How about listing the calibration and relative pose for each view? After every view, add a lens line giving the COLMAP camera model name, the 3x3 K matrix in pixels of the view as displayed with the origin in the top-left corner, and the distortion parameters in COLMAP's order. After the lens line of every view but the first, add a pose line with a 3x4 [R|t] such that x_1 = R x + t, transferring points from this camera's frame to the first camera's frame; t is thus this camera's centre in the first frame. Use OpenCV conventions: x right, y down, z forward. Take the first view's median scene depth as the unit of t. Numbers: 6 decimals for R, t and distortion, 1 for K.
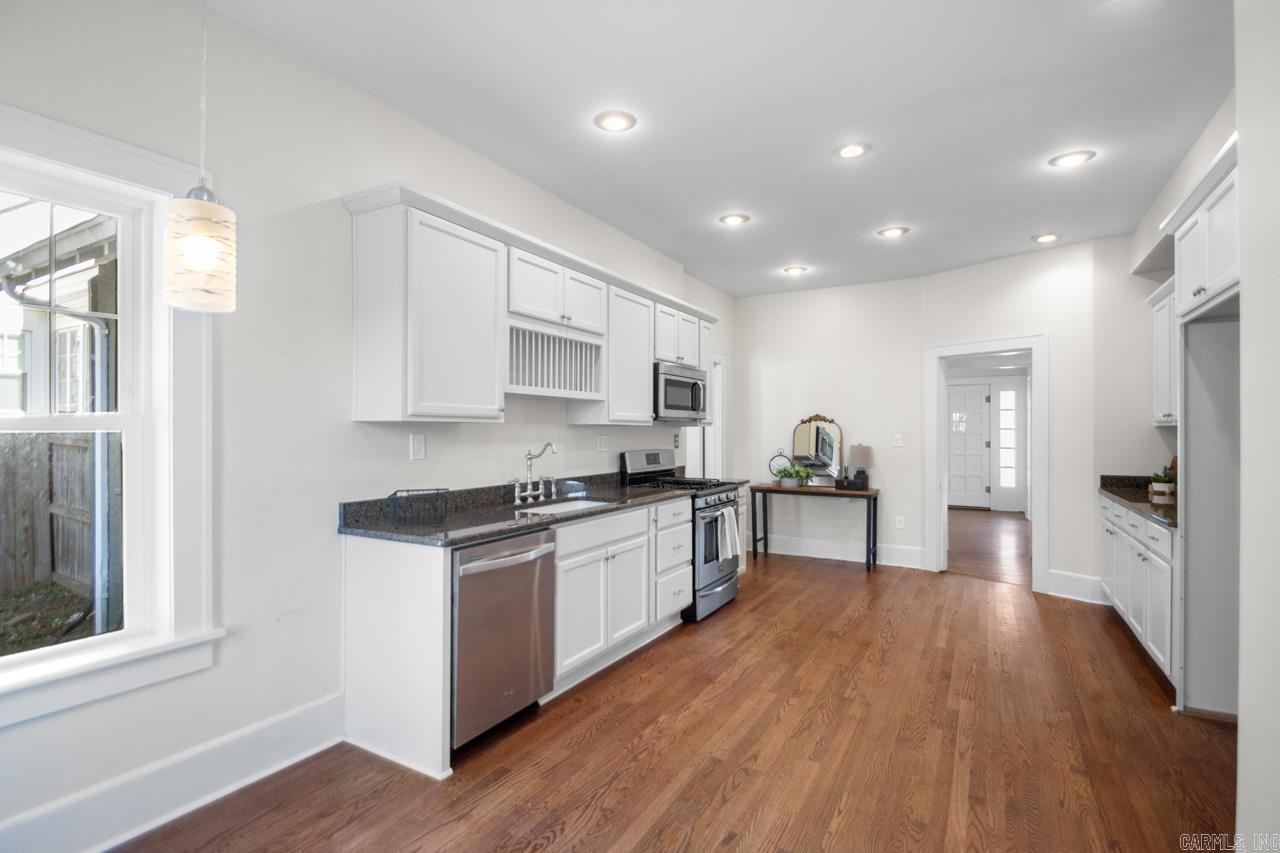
lens RADIAL K [[592.9, 0, 650.1], [0, 592.9, 433.6], [0, 0, 1]] dist [0.003402, -0.000804]
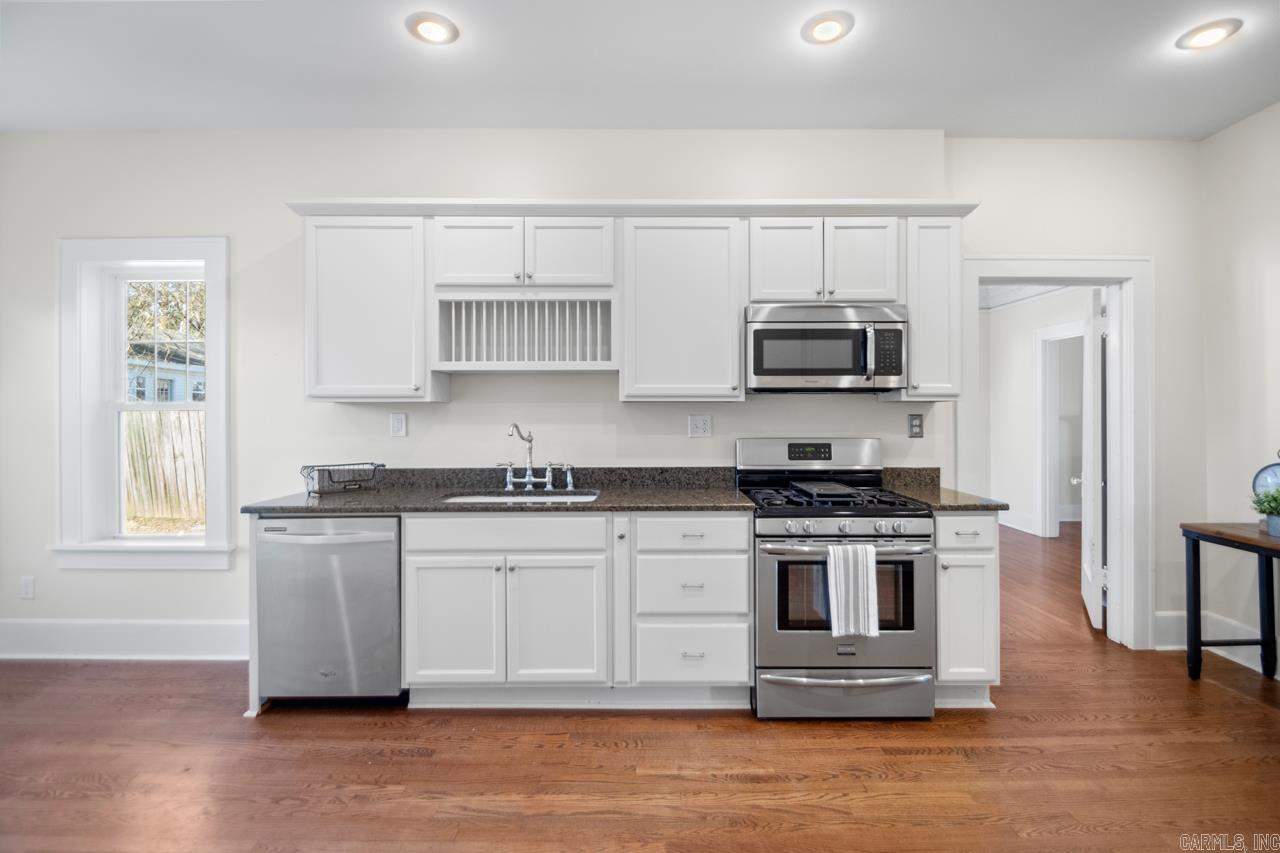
lens RADIAL K [[592.9, 0, 644.3], [0, 592.9, 412.9], [0, 0, 1]] dist [0.003402, -0.000804]
pose [[0.507466, -0.004618, -0.861660, 0.663615], [-0.001615, 0.999979, -0.006311, 0.004863], [0.861671, 0.004594, 0.507447, 0.704171]]
